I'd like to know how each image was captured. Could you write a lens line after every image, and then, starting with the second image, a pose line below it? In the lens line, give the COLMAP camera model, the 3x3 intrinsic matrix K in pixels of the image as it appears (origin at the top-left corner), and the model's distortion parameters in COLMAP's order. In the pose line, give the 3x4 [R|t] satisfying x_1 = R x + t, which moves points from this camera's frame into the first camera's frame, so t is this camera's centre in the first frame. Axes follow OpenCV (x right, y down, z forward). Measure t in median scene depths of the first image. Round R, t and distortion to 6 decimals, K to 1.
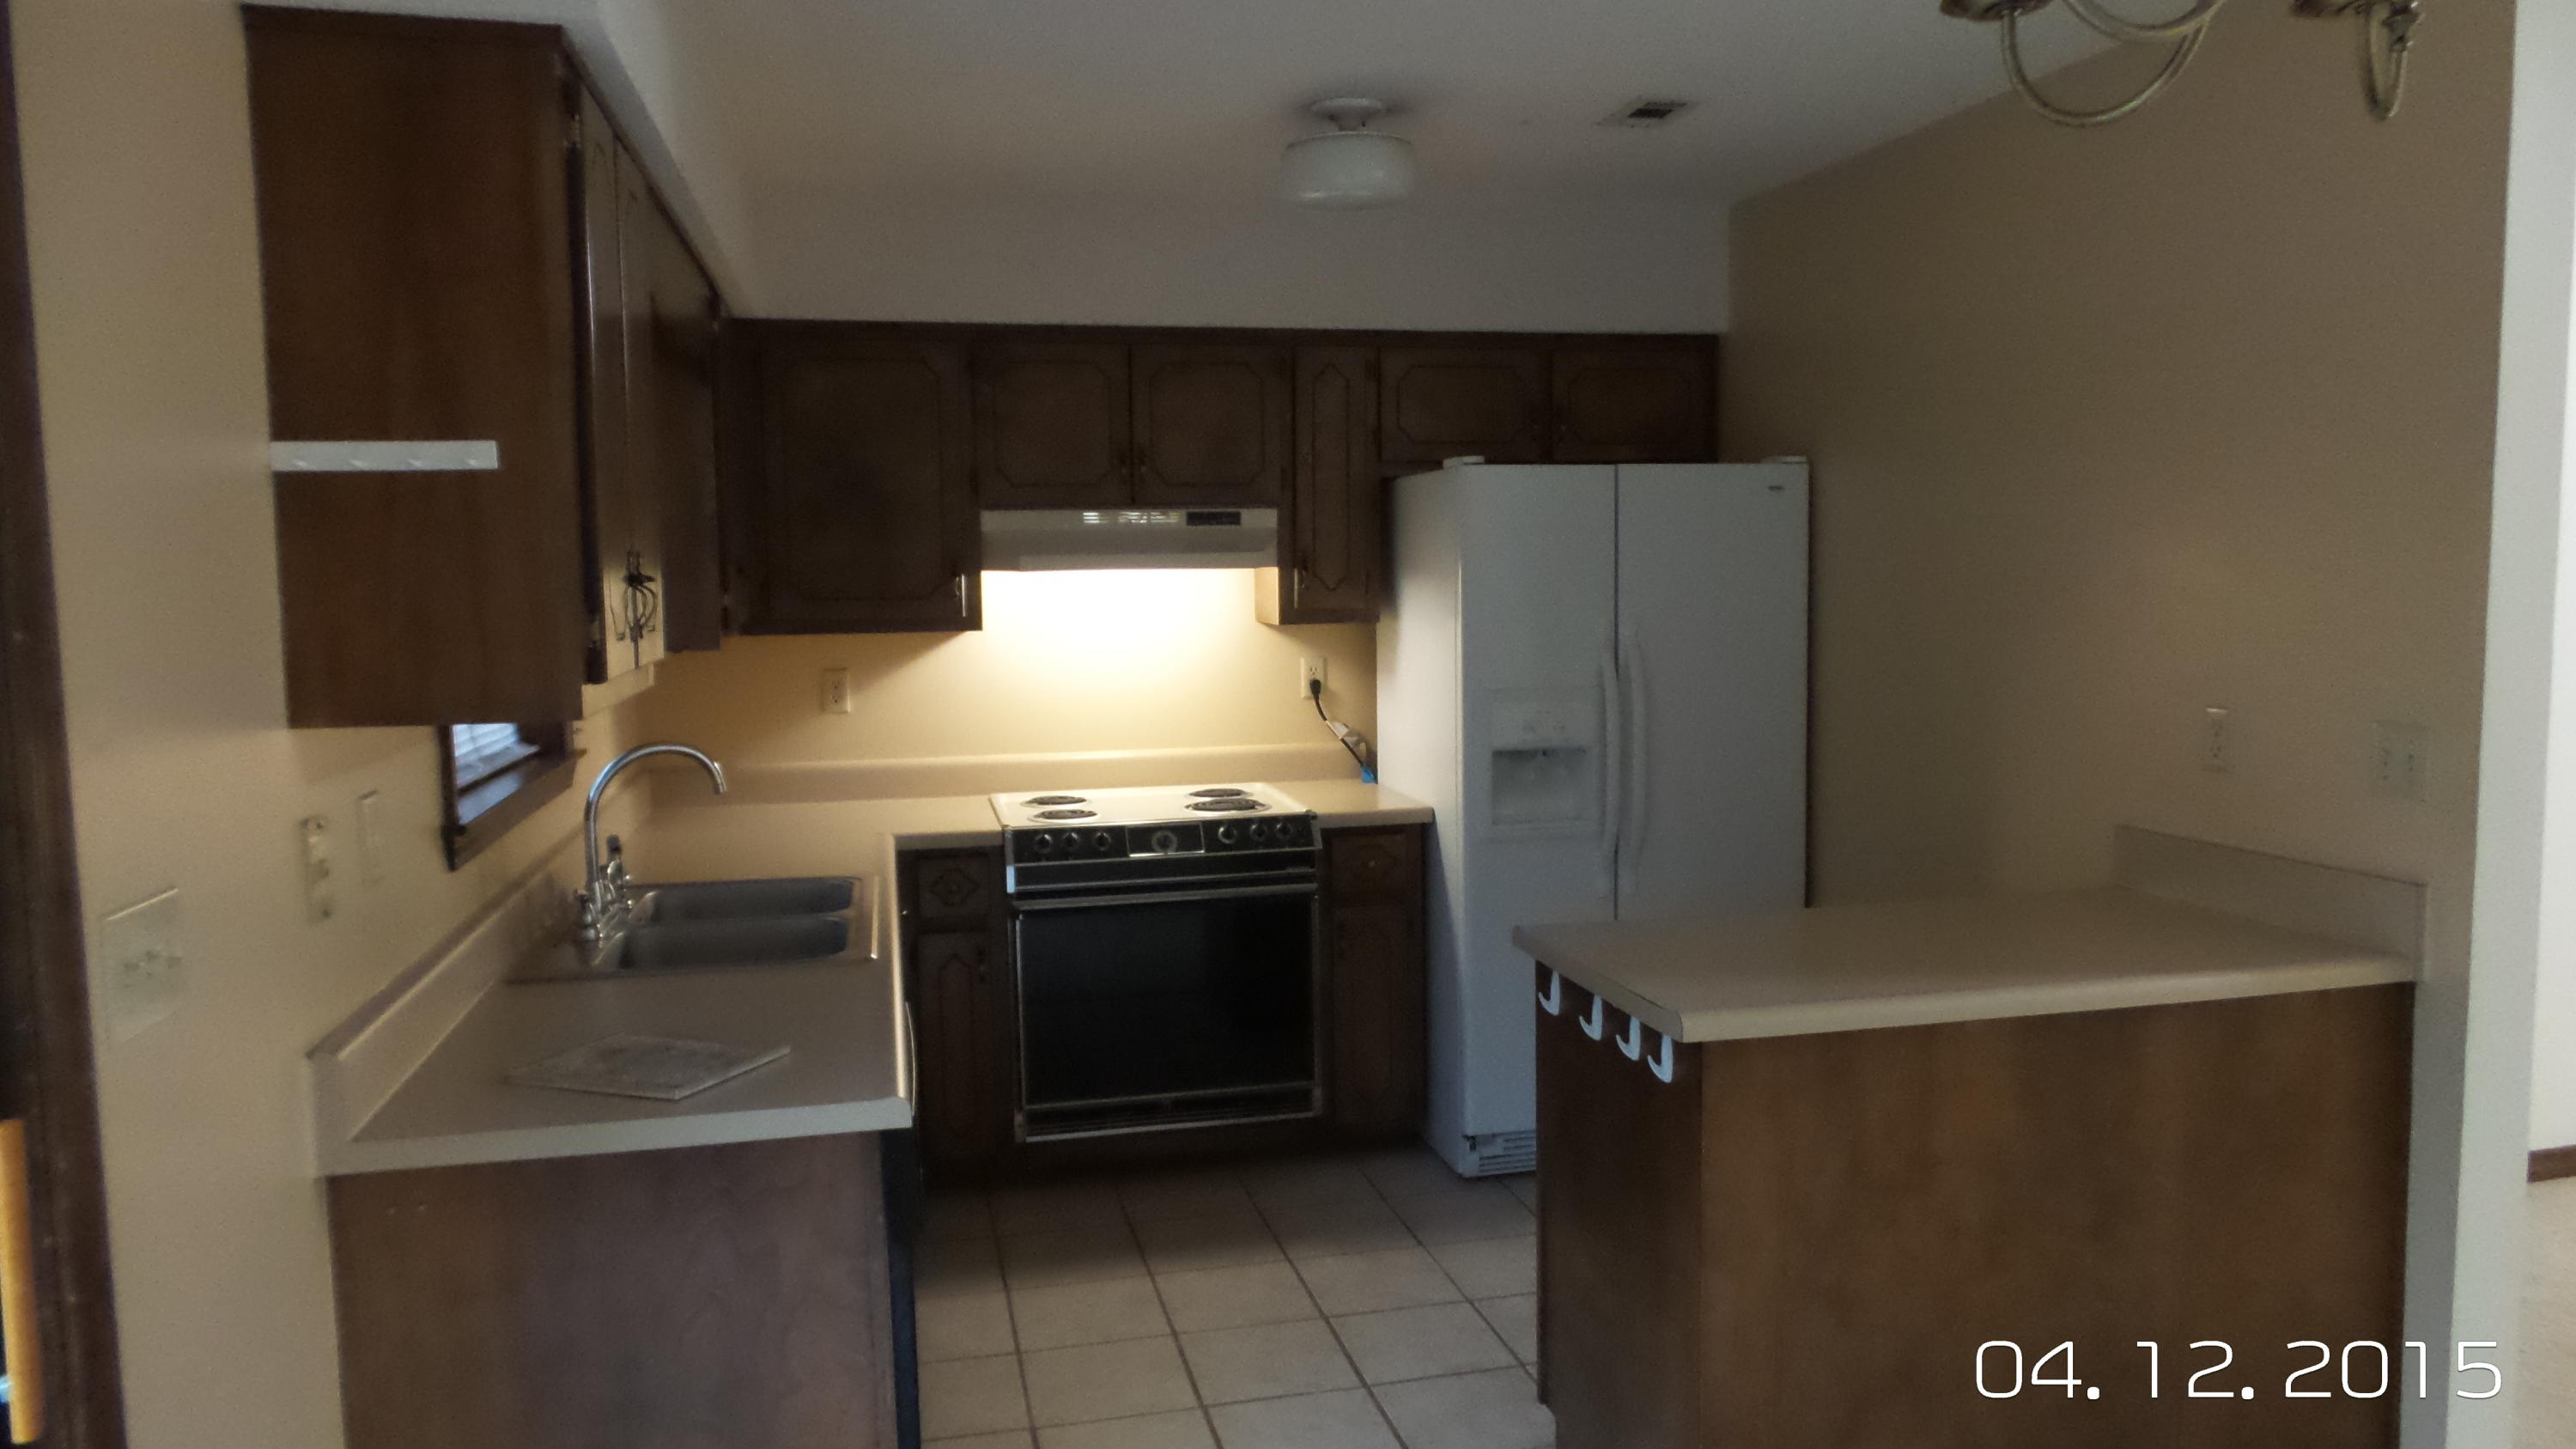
lens RADIAL K [[1761.5, 0, 1288.0], [0, 1761.5, 724.5], [0, 0, 1]] dist [0.000683, 0.005265]
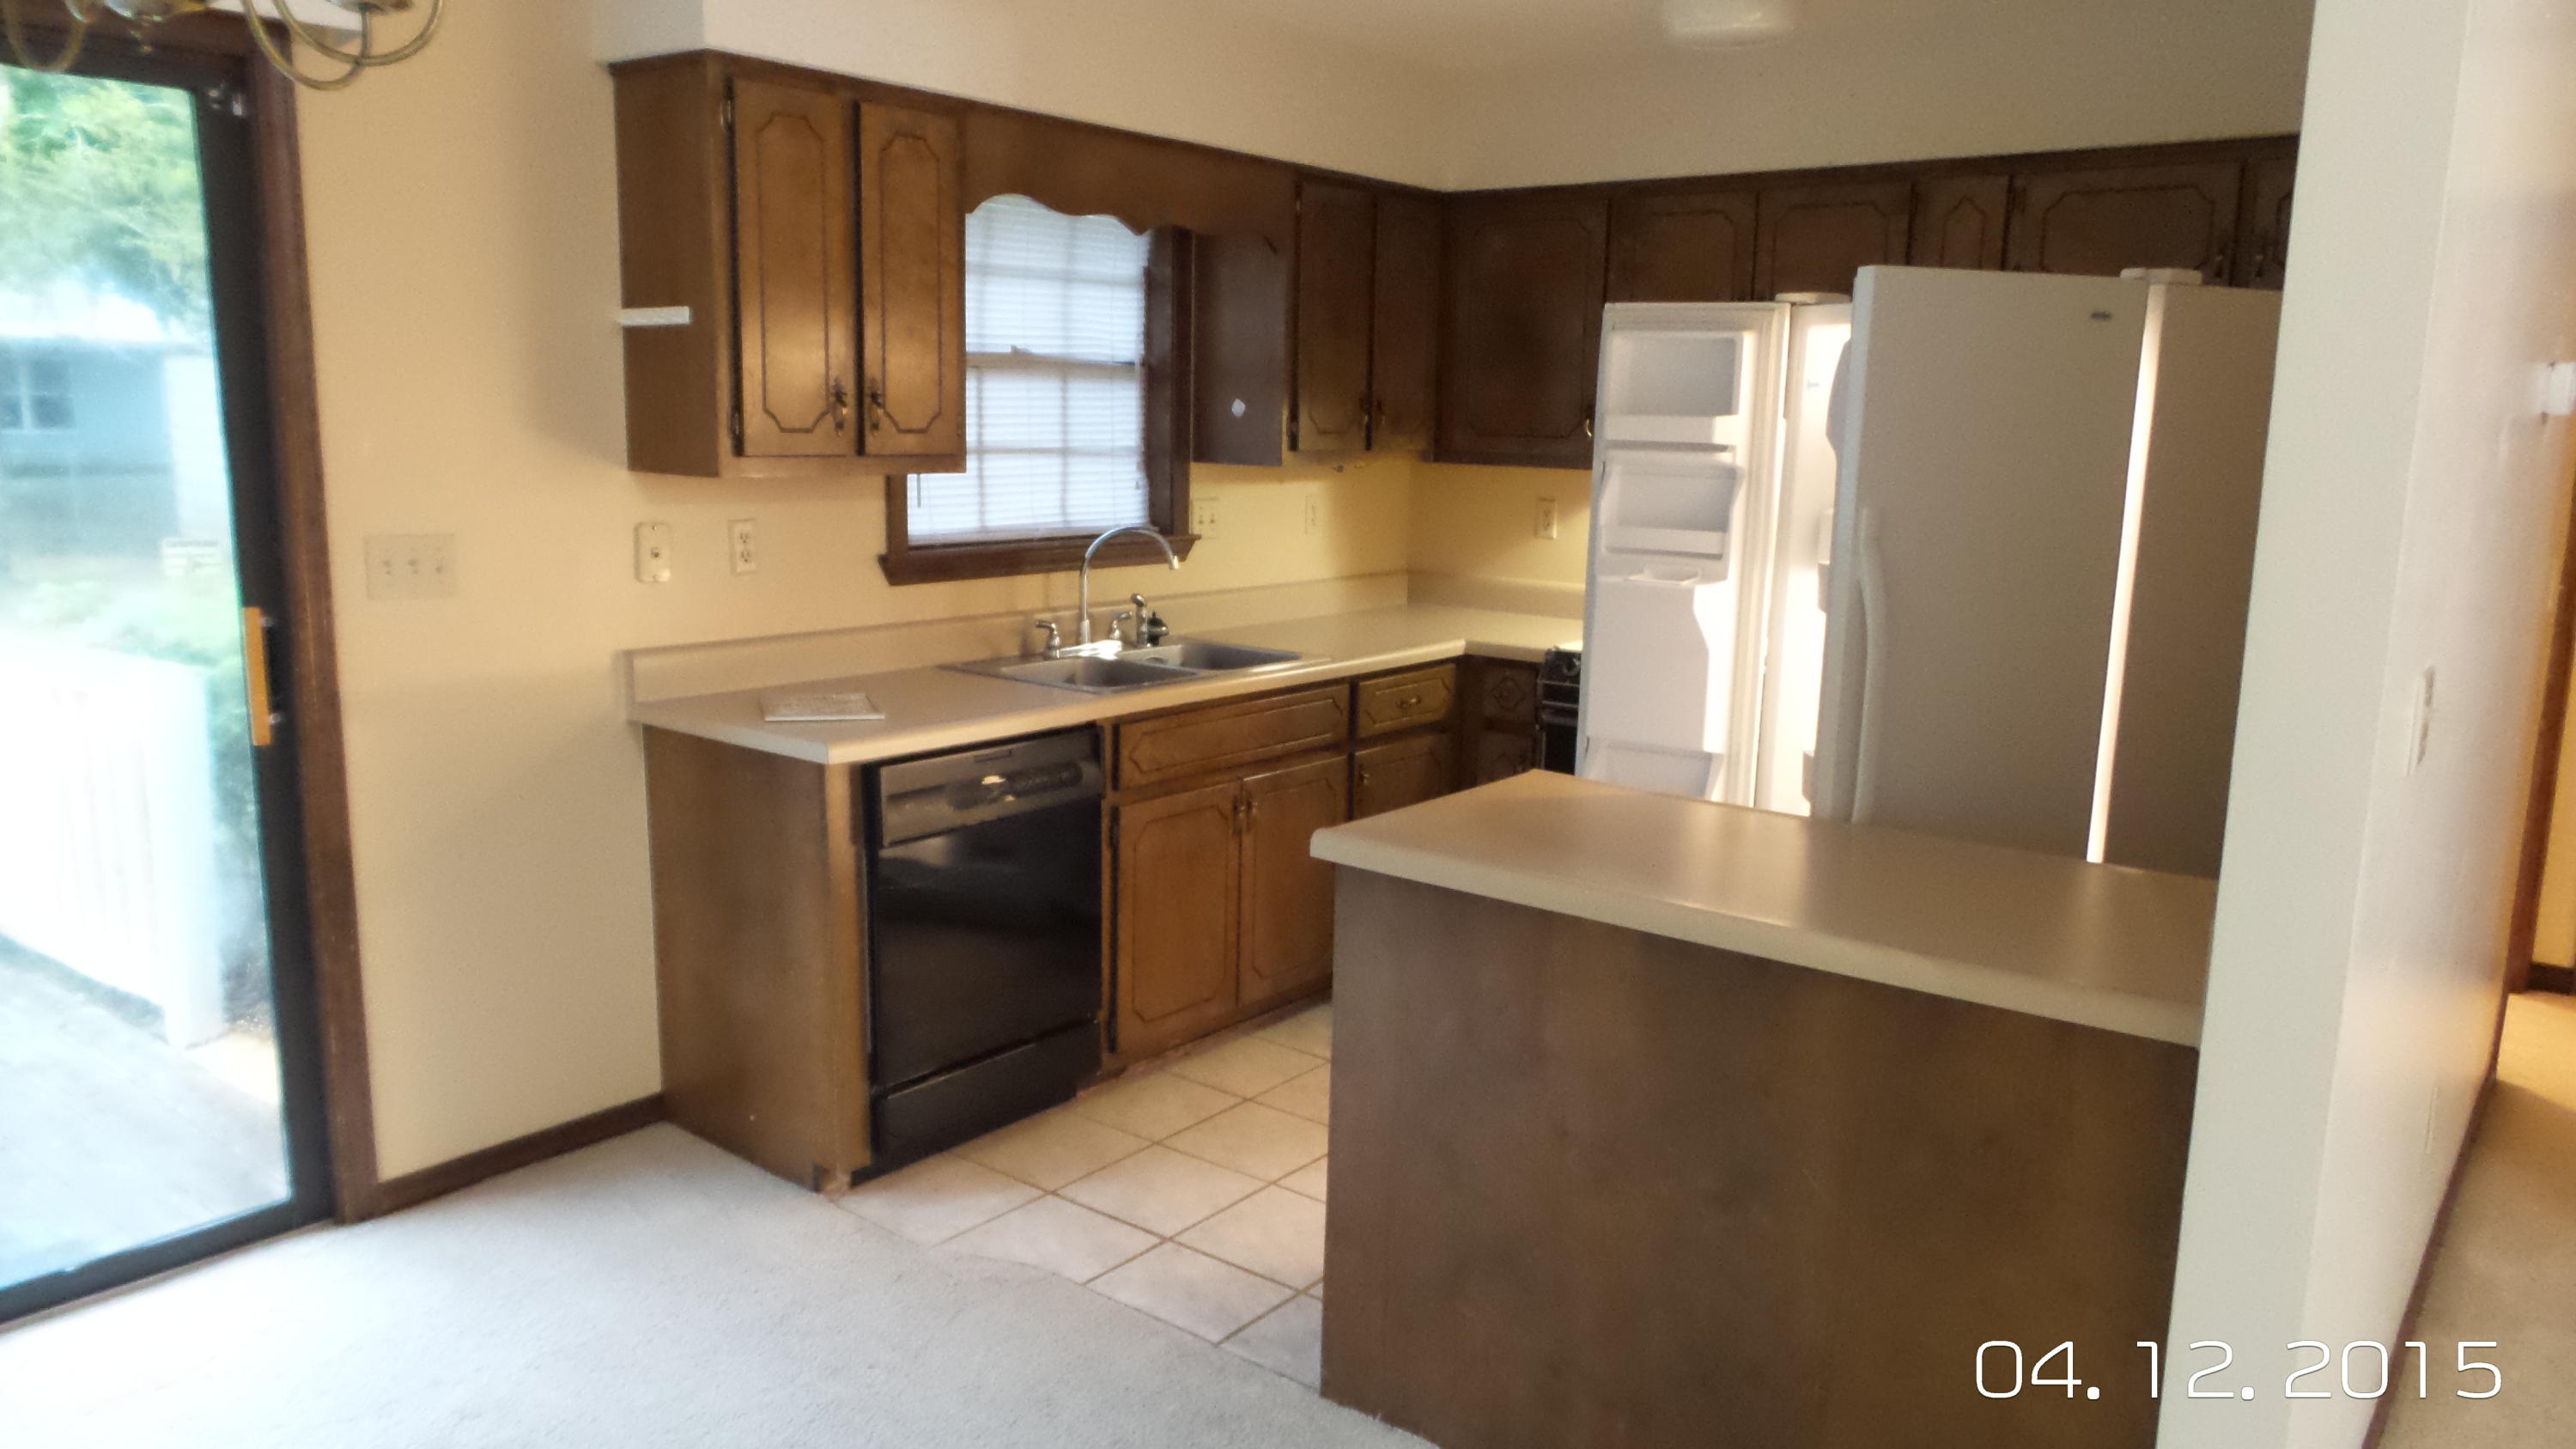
lens RADIAL K [[1749.9, 0, 1288.2], [0, 1749.9, 738.6], [0, 0, 1]] dist [0.001783, 0.002674]
pose [[0.629316, 0.176101, -0.756935, 0.969216], [-0.105197, 0.984327, 0.141544, -0.040508], [0.769997, -0.009449, 0.637977, 0.288352]]
